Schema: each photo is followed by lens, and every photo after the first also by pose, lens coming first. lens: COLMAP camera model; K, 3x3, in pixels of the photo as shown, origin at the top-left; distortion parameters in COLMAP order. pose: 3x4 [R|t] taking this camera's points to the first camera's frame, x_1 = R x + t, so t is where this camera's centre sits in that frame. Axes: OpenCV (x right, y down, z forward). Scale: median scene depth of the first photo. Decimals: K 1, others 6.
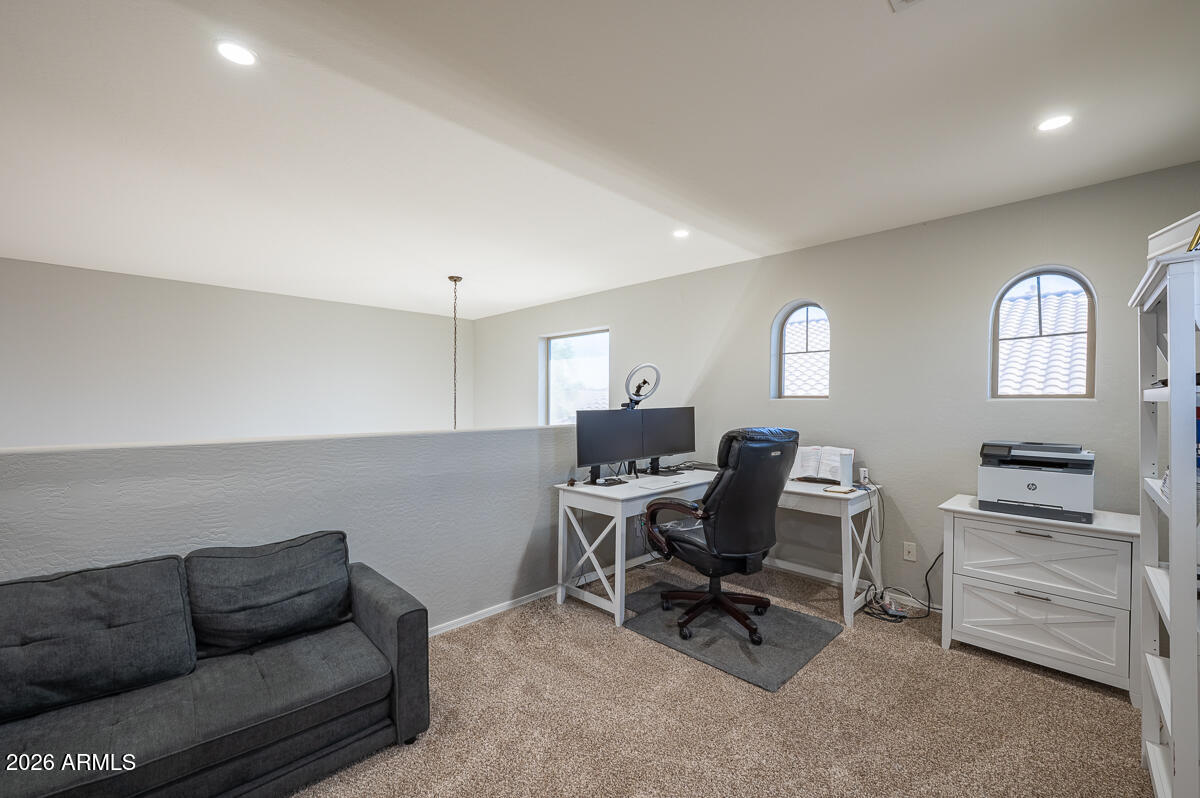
lens RADIAL K [[487.2, 0, 604.3], [0, 487.2, 390.0], [0, 0, 1]] dist [-0.001229, -0.000379]
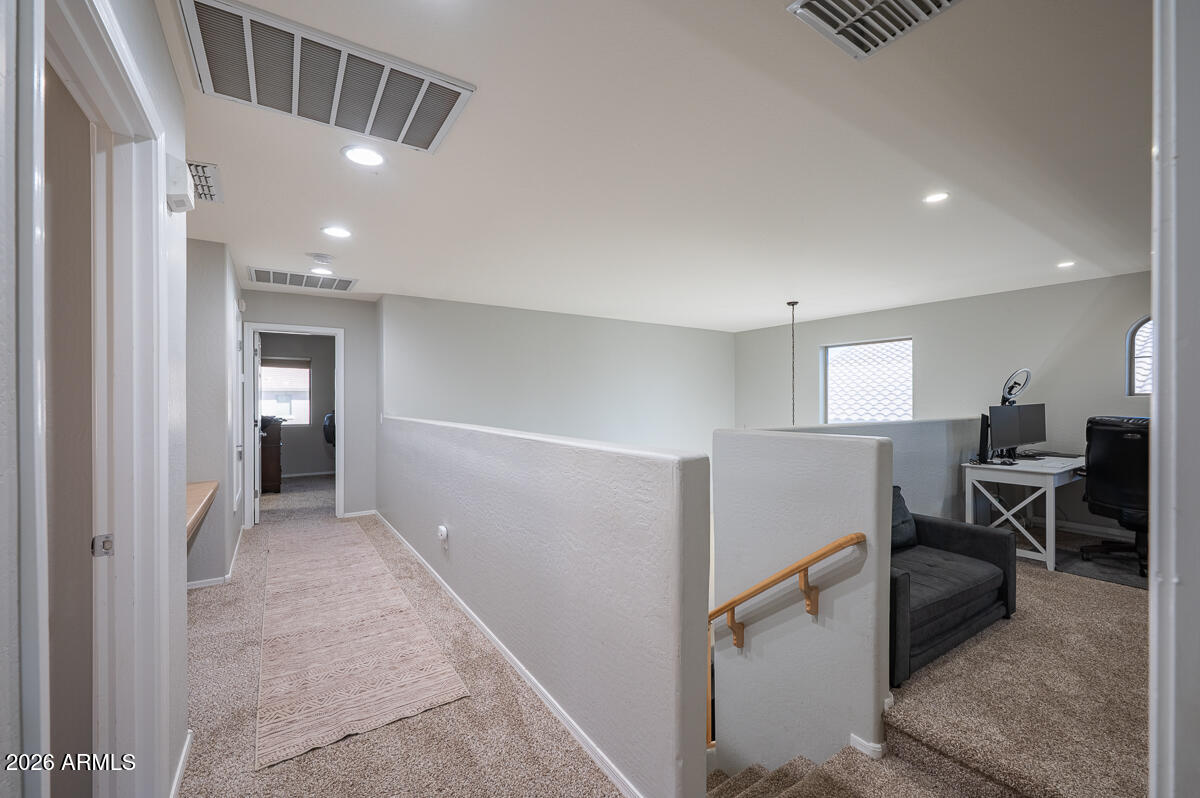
lens RADIAL K [[487.2, 0, 604.3], [0, 487.2, 390.0], [0, 0, 1]] dist [-0.001229, -0.000379]
pose [[0.984564, -0.010739, -0.174693, -0.725336], [0.009502, 0.999924, -0.007917, 0.000244], [0.174765, 0.006135, 0.984591, -0.390438]]
